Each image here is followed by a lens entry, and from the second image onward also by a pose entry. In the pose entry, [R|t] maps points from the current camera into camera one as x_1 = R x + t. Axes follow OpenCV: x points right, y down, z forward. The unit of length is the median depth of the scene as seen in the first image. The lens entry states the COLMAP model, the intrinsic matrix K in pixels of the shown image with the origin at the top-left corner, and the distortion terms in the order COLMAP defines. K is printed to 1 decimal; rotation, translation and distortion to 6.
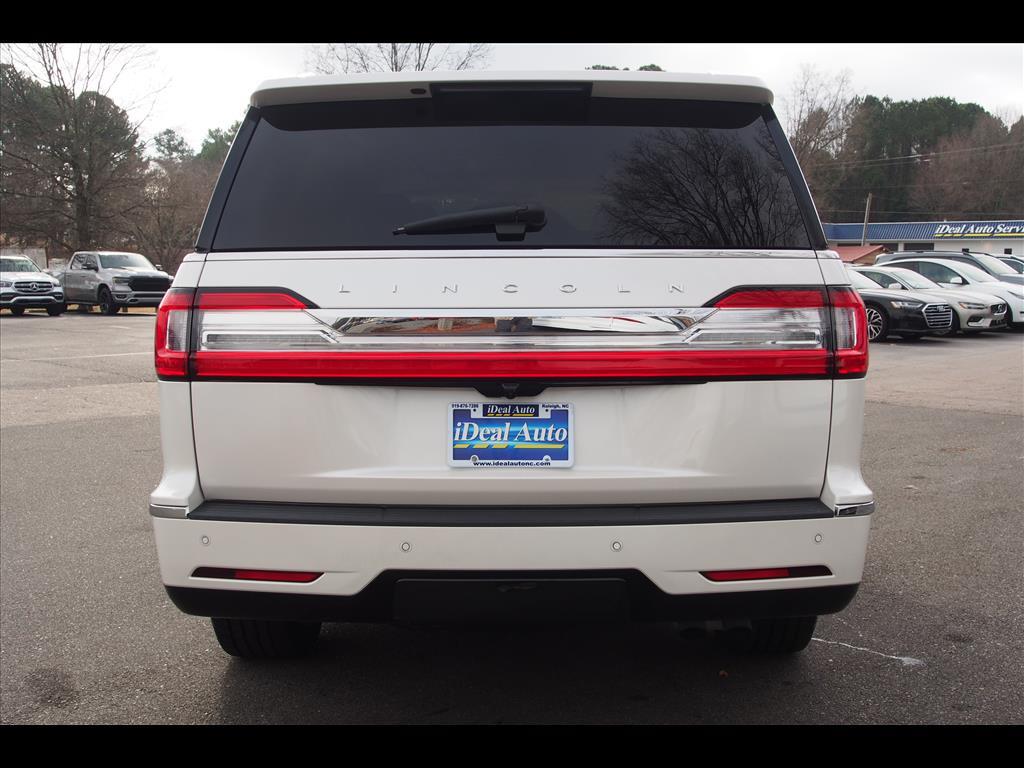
lens RADIAL K [[1120.1, 0, 512.0], [0, 1120.1, 384.0], [0, 0, 1]] dist [-0.010110, -0.027438]
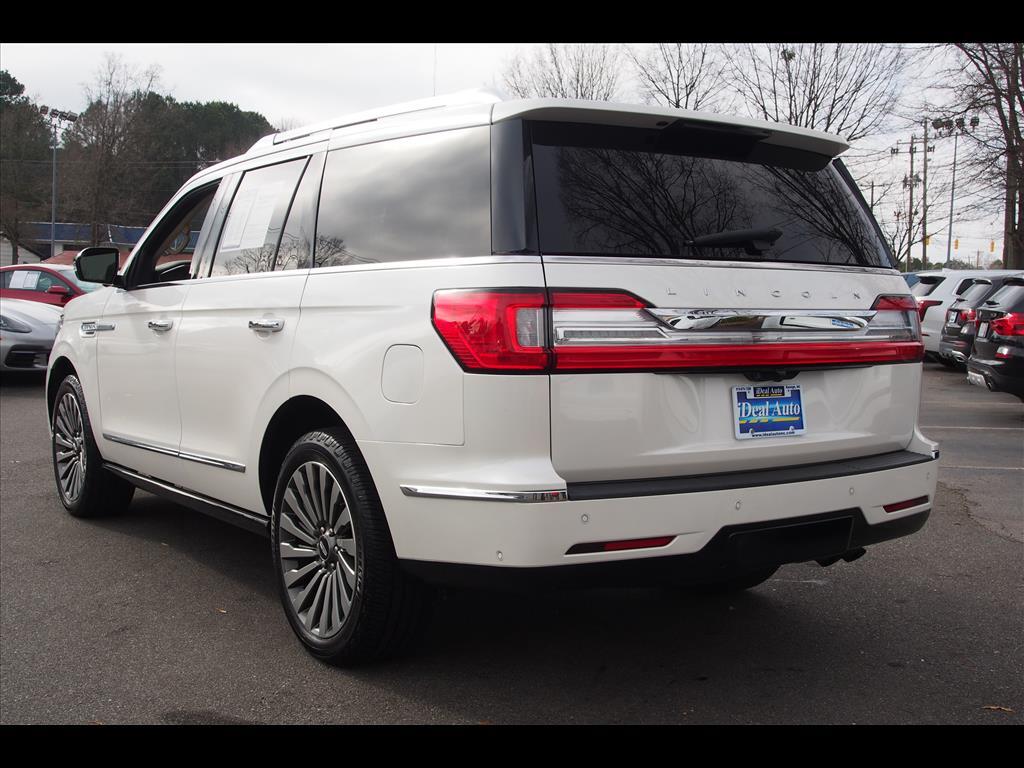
lens RADIAL K [[1120.1, 0, 512.0], [0, 1120.1, 384.0], [0, 0, 1]] dist [-0.010110, -0.027438]
pose [[0.827410, -0.026372, 0.560979, -0.936298], [0.040547, 0.999095, -0.012836, 0.019632], [-0.560132, 0.033366, 0.827731, 0.128909]]
